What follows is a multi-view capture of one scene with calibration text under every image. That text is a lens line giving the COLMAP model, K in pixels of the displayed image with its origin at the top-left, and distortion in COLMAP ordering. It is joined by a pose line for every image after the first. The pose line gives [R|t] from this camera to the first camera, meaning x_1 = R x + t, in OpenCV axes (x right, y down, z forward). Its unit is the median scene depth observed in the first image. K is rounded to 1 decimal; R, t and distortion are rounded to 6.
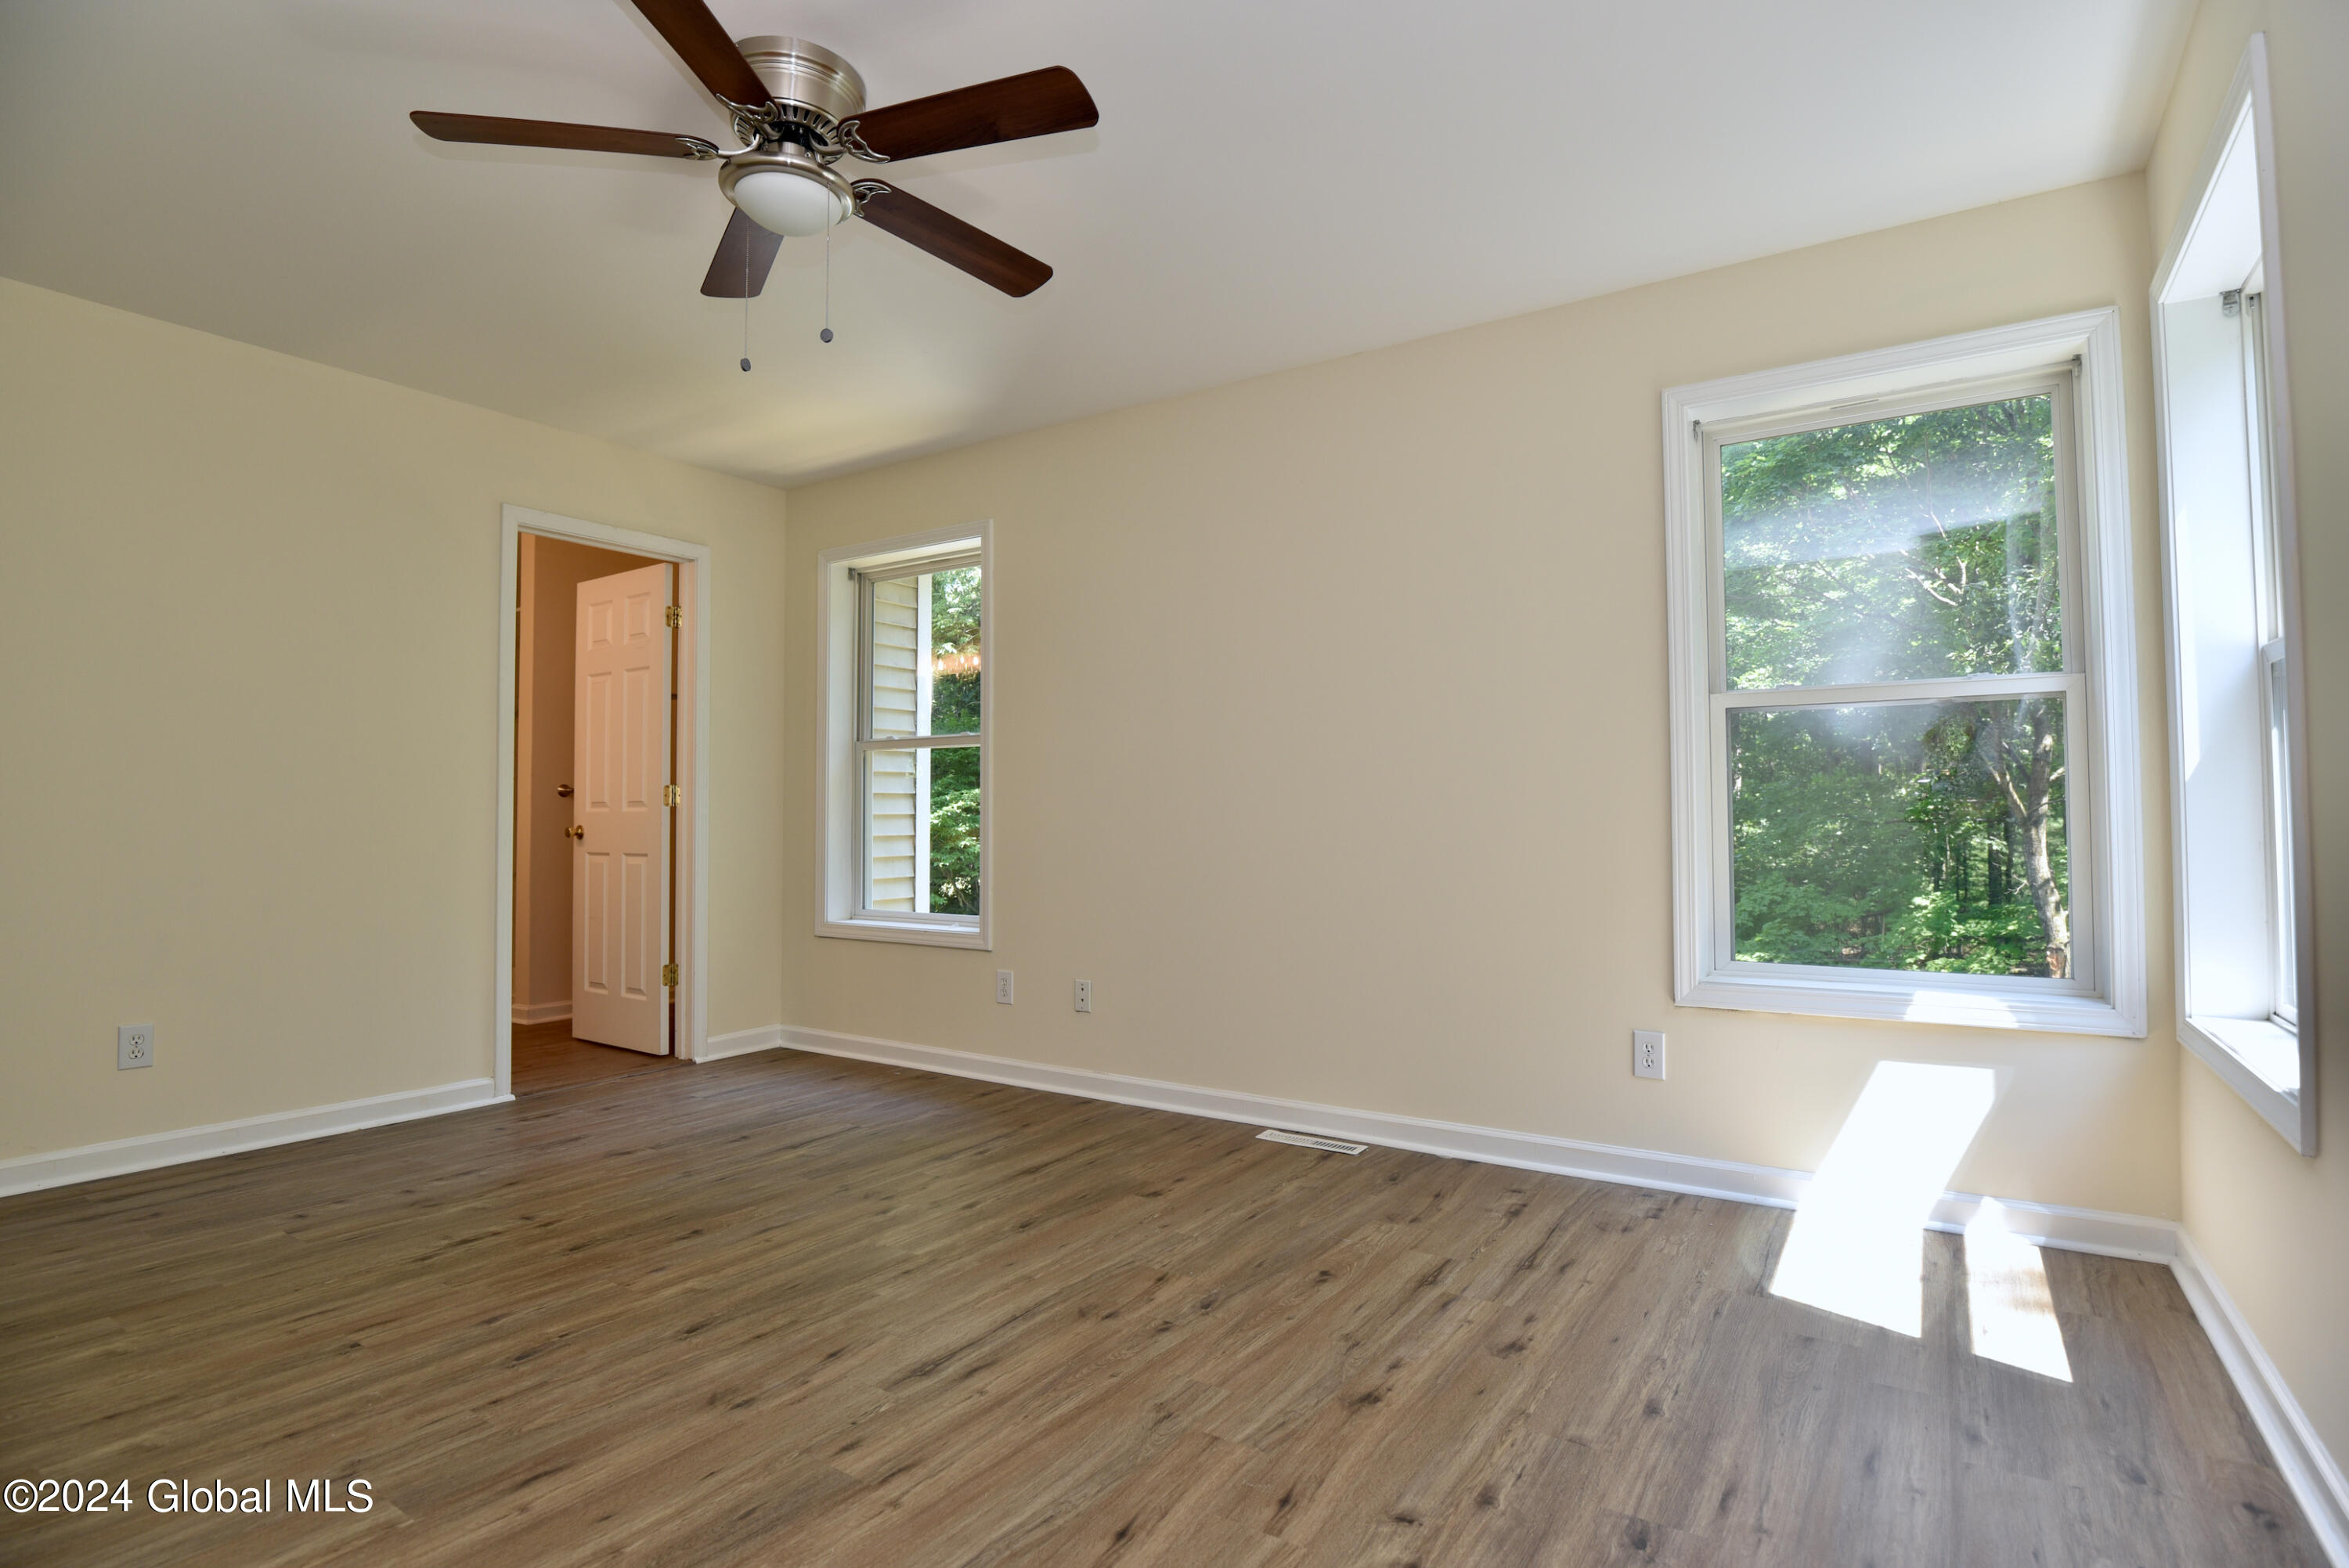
lens RADIAL K [[1143.8, 0, 1189.1], [0, 1143.8, 801.9], [0, 0, 1]] dist [-0.033532, -0.001133]
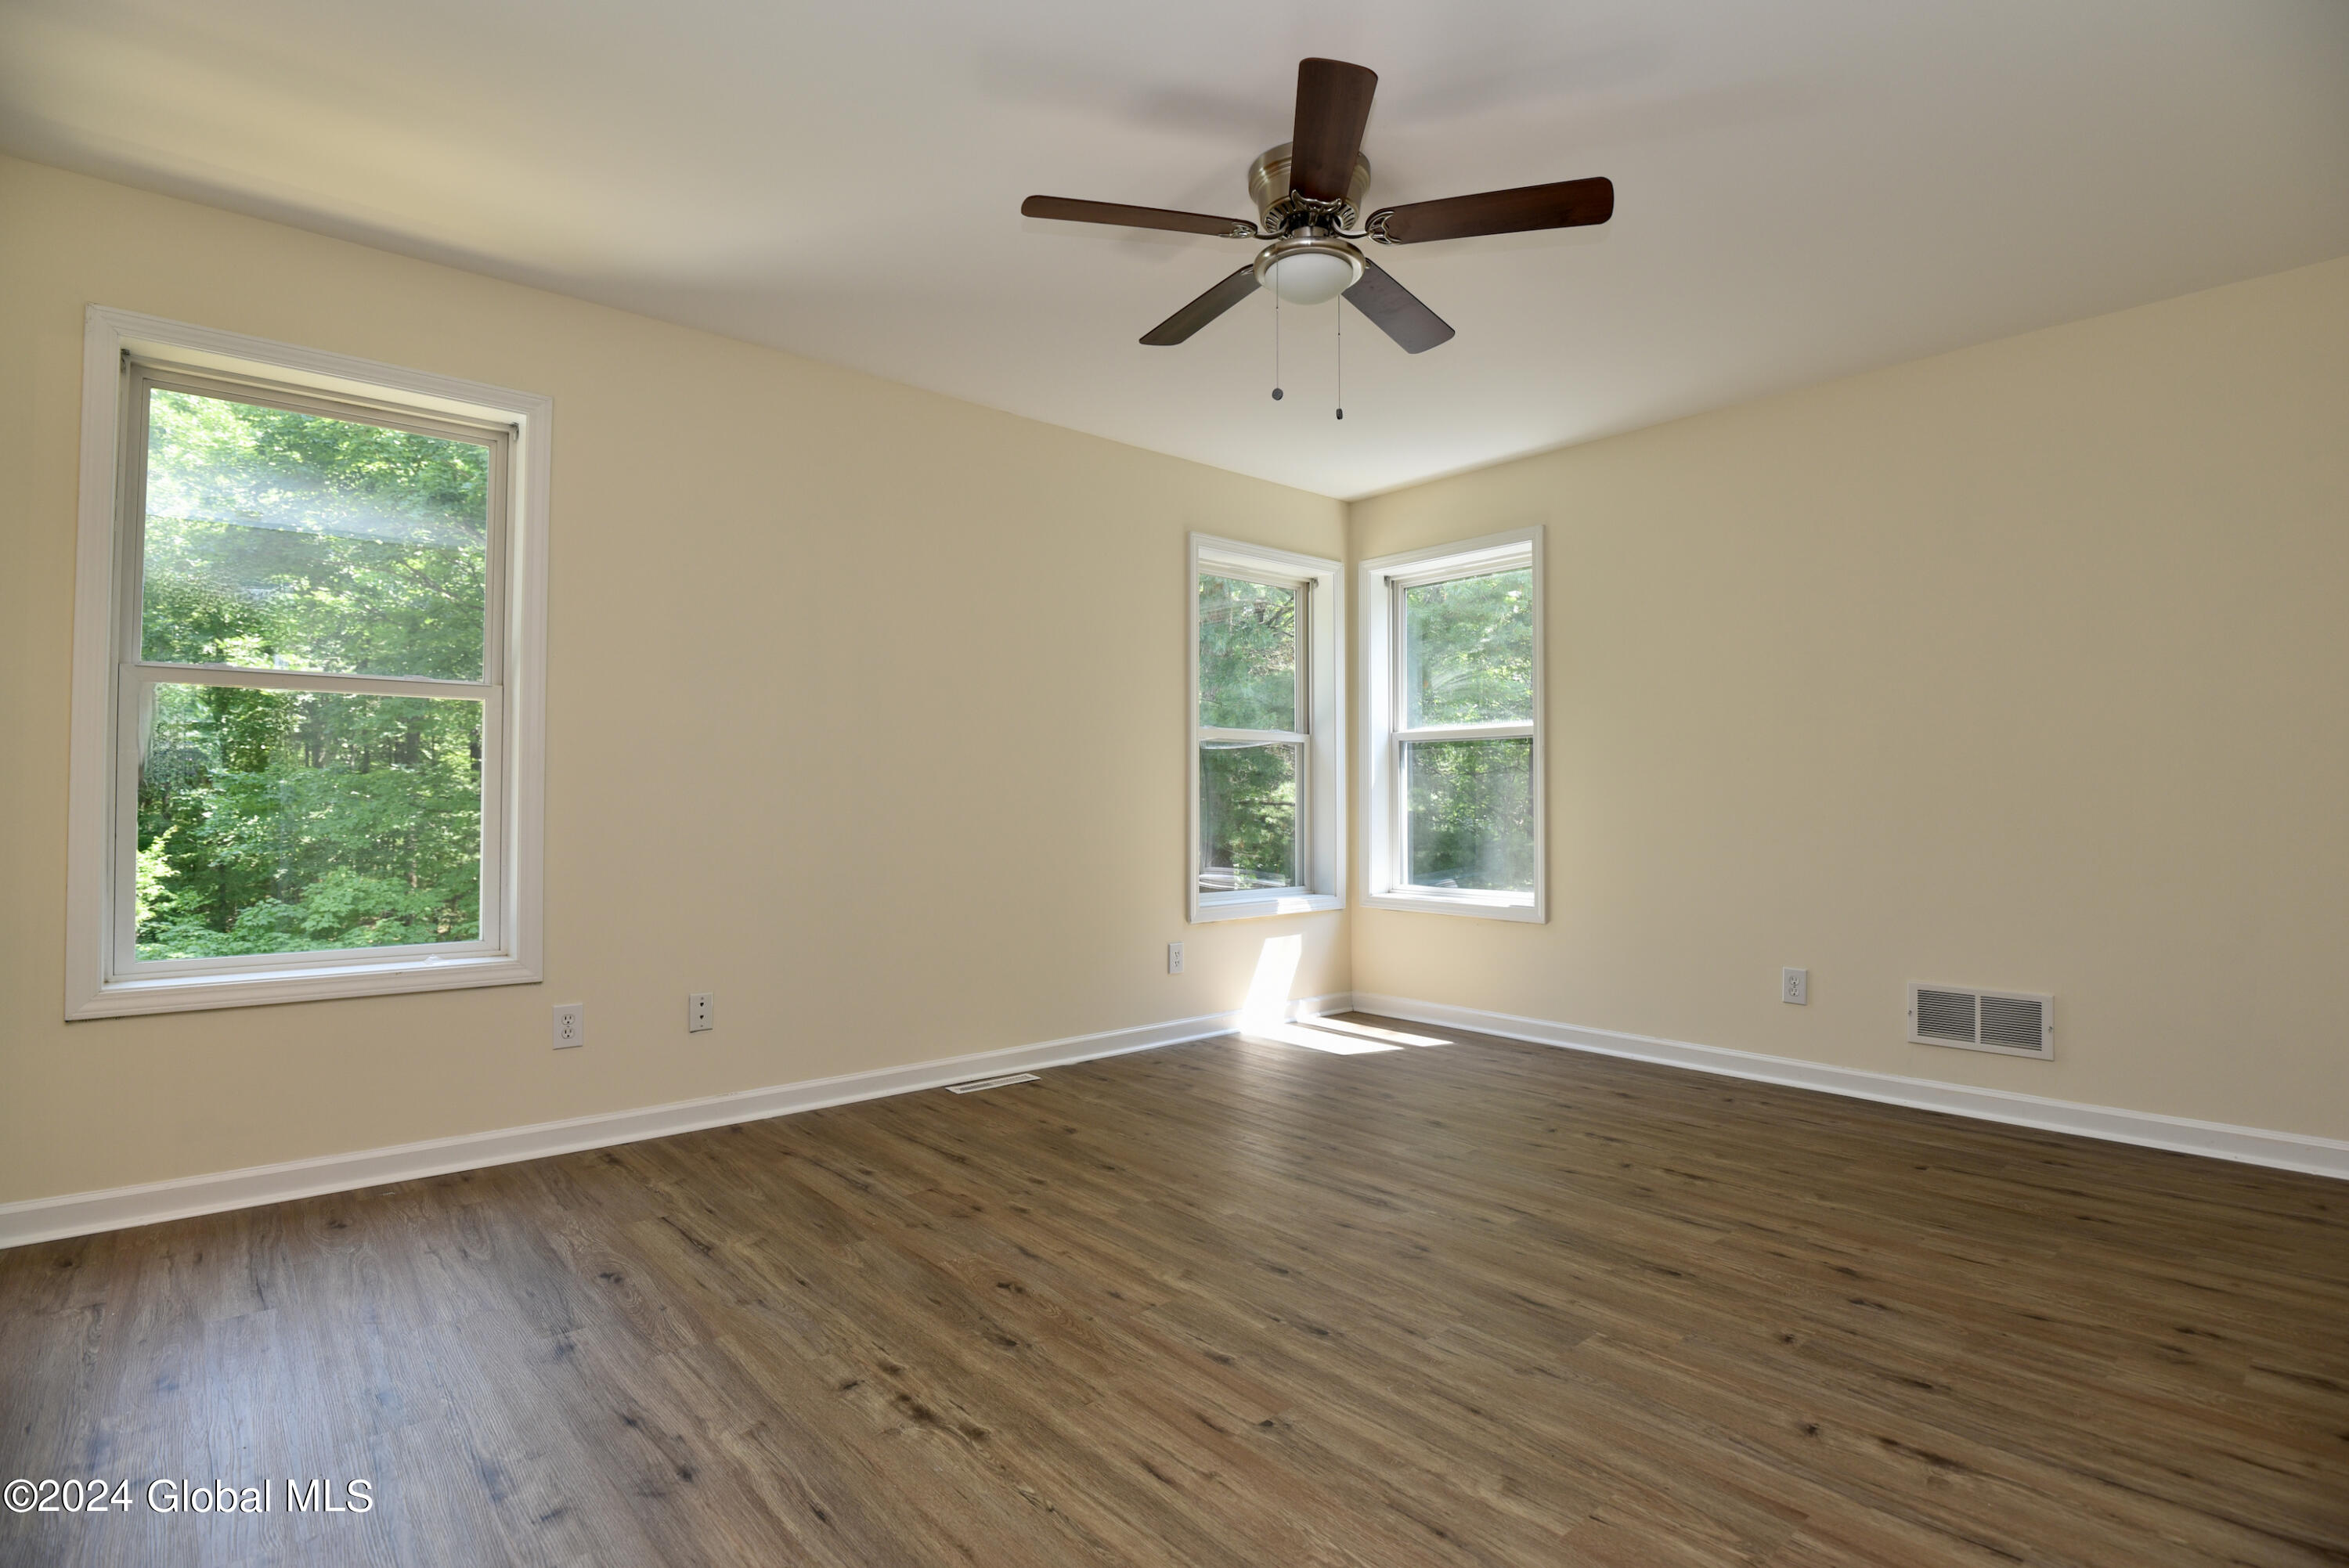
lens RADIAL K [[1149.4, 0, 1179.5], [0, 1149.4, 784.7], [0, 0, 1]] dist [-0.029072, -0.001855]
pose [[0.280121, 0.018245, 0.959791, -1.239113], [-0.012457, 0.999804, -0.015370, 0.012860], [-0.959884, -0.007651, 0.280294, 0.634954]]
